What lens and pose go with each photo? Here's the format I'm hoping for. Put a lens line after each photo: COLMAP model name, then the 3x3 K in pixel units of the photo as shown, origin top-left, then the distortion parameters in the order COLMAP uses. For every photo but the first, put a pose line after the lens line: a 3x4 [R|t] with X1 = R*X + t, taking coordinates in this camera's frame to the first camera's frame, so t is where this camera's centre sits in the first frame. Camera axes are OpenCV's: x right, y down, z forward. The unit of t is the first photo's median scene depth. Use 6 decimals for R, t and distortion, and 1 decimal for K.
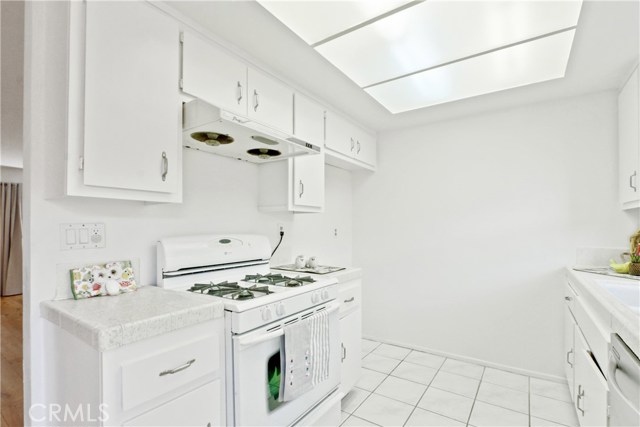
lens RADIAL K [[301.1, 0, 319.9], [0, 301.1, 225.4], [0, 0, 1]] dist [-0.001667, -0.000268]
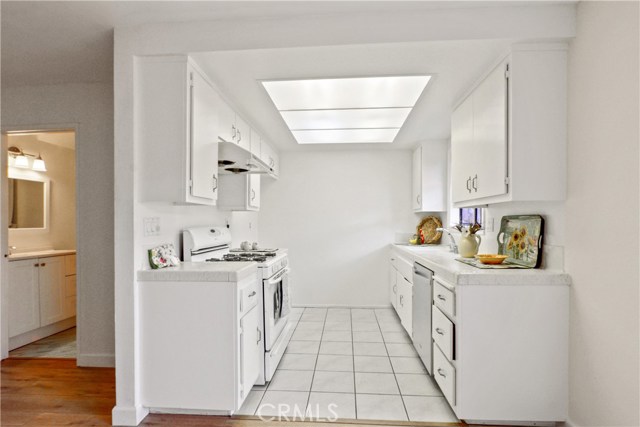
lens RADIAL K [[319.1, 0, 320.8], [0, 319.1, 224.1], [0, 0, 1]] dist [-0.002246, -0.000106]
pose [[0.866413, -0.003359, 0.499316, -0.566944], [-0.002032, 0.999945, 0.010253, 0.003158], [-0.499324, -0.009898, 0.866359, -0.506541]]
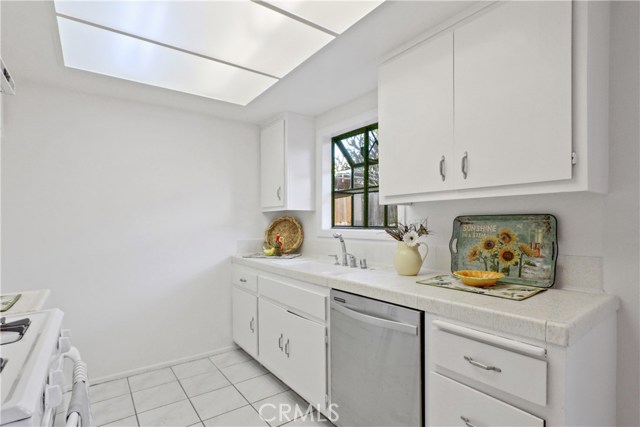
lens RADIAL K [[319.1, 0, 320.8], [0, 319.1, 224.1], [0, 0, 1]] dist [-0.002246, -0.000106]
pose [[0.334207, -0.004659, 0.942488, -0.343337], [0.003705, 0.999987, 0.003629, 0.001490], [-0.942492, 0.002280, 0.334220, 0.242949]]
